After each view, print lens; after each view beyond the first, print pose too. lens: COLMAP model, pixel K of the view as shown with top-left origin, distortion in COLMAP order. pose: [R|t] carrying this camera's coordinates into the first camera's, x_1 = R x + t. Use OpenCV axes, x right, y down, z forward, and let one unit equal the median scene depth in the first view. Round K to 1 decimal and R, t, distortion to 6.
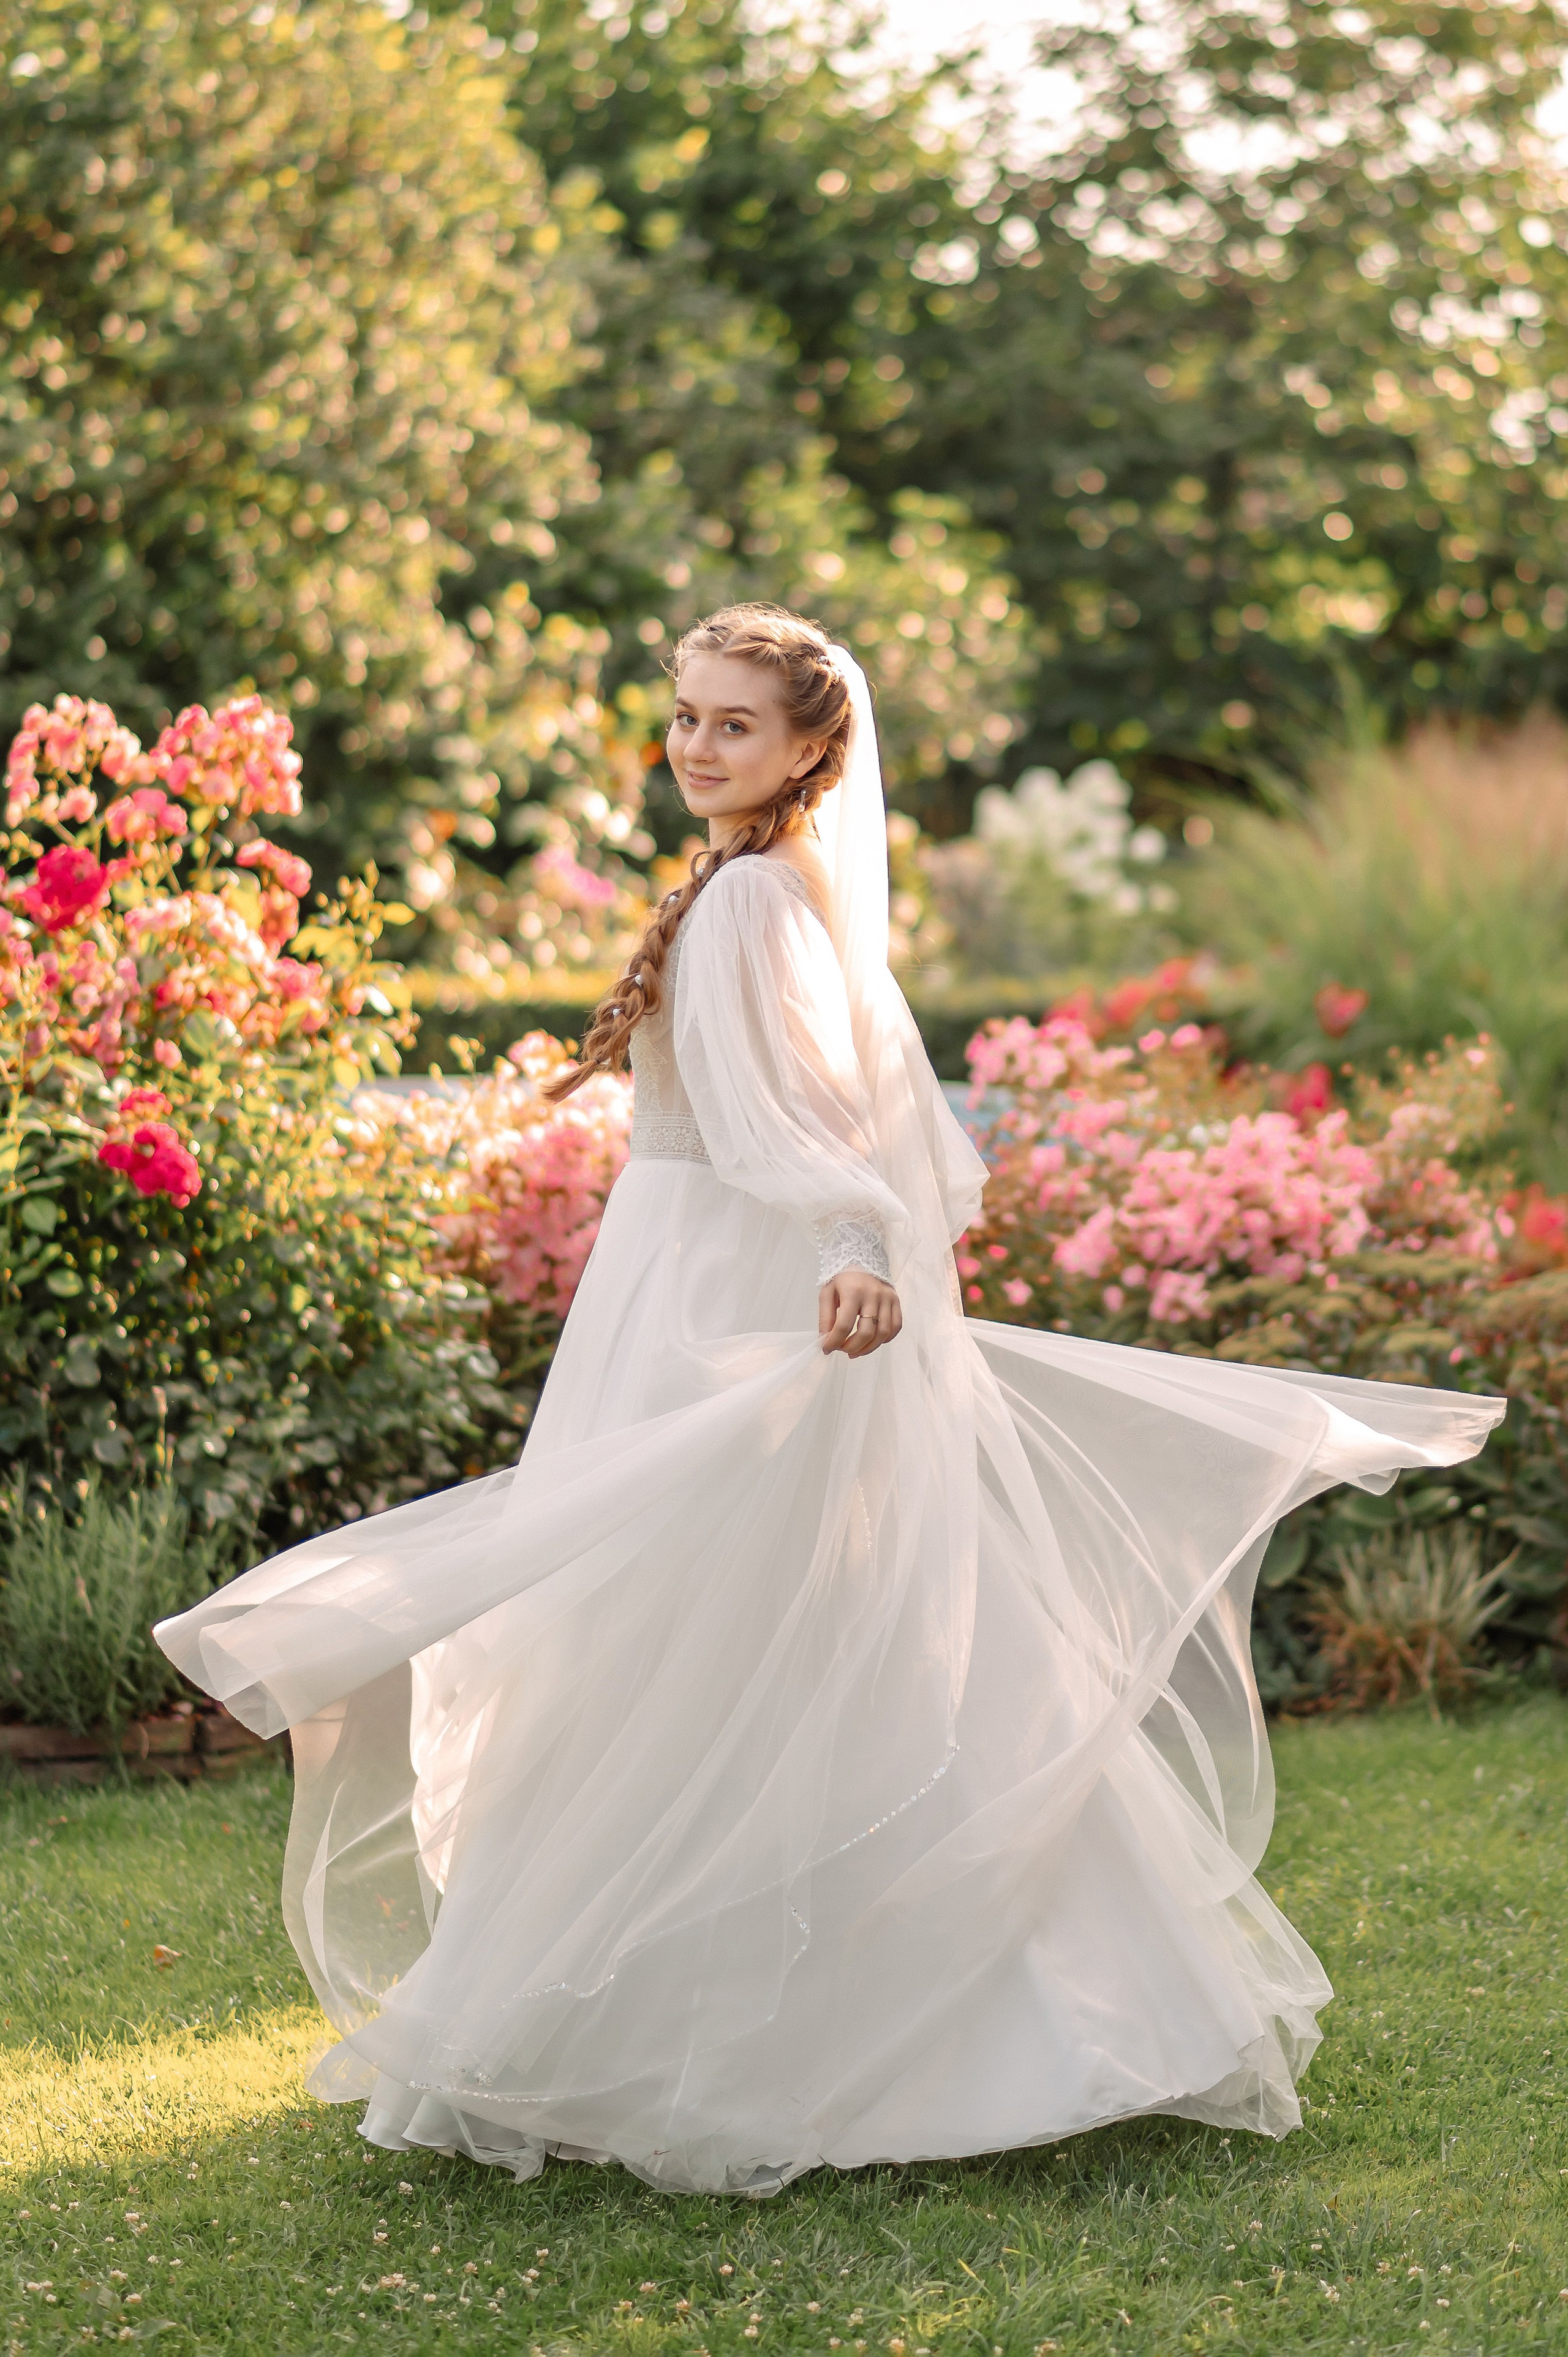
lens RADIAL K [[7346.2, 0, 1014.9], [0, 7346.2, 949.0], [0, 0, 1]] dist [0.027523, -0.424944]
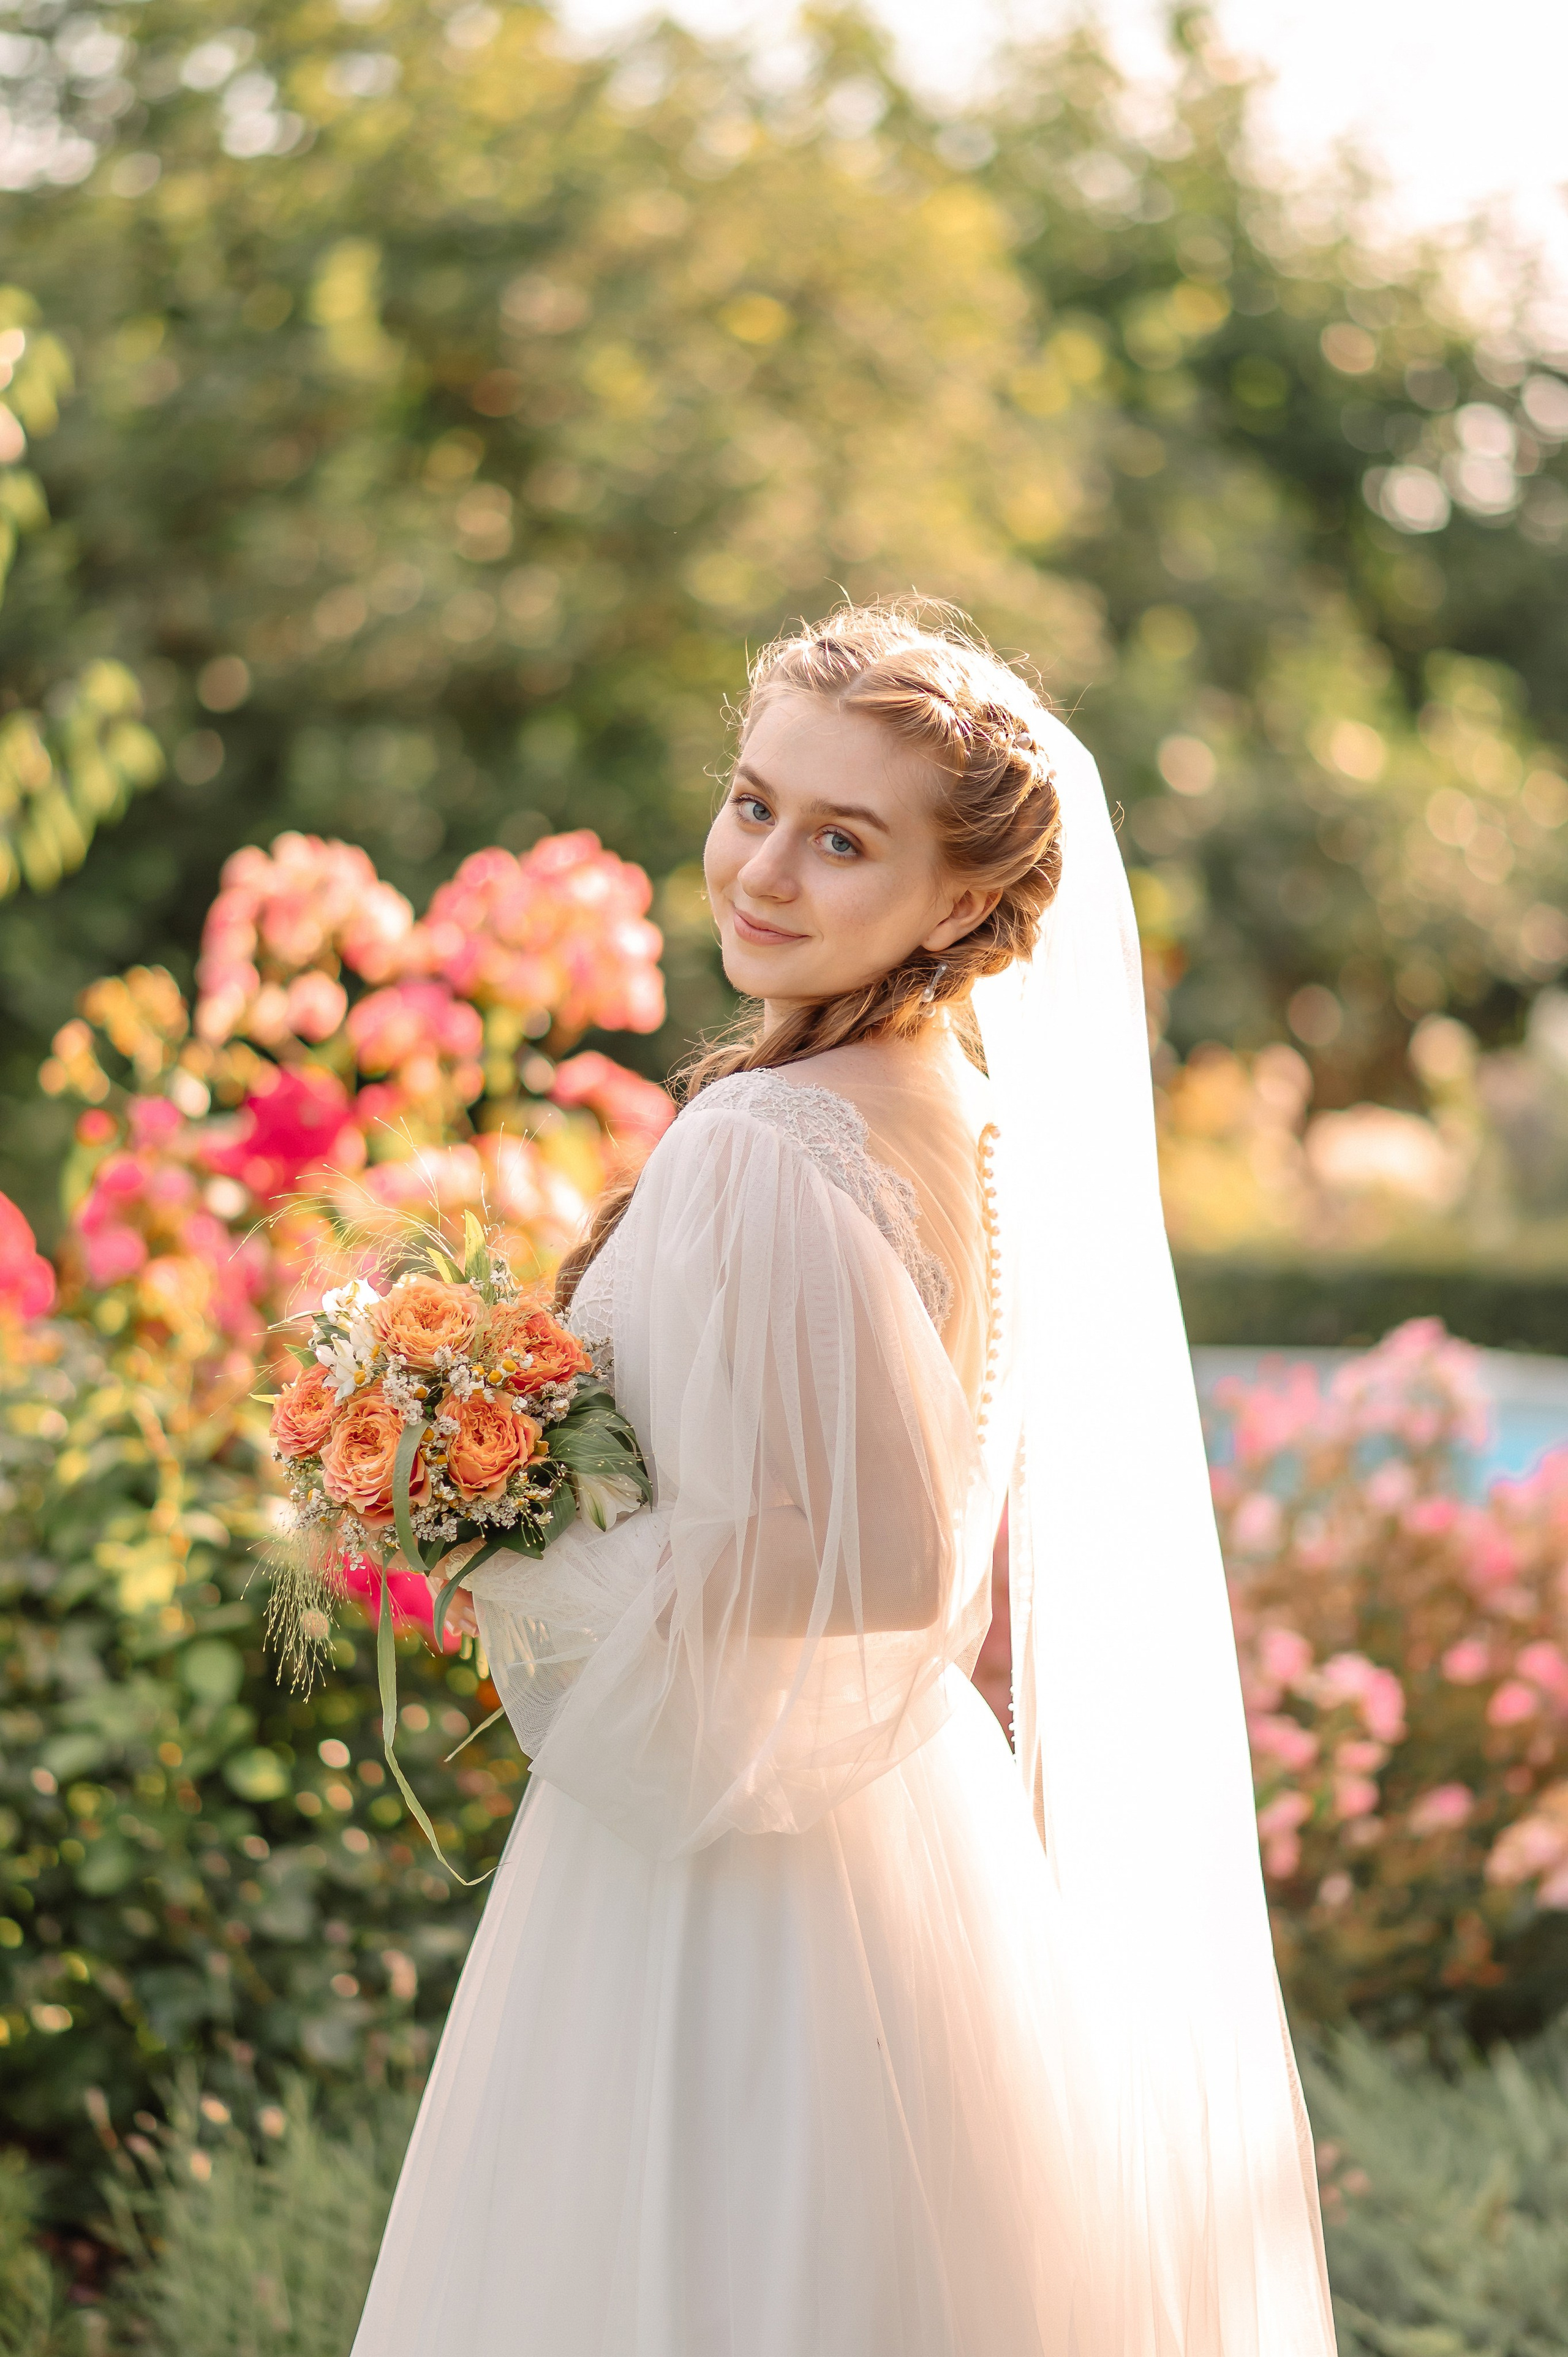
lens RADIAL K [[6365.9, 0, 784.0], [0, 6365.9, 1178.5], [0, 0, 1]] dist [-0.043852, -0.144435]
pose [[0.994495, 0.000864, -0.104780, -0.026634], [-0.000445, 0.999992, 0.004020, -0.006696], [0.104782, -0.003951, 0.994487, 0.437018]]
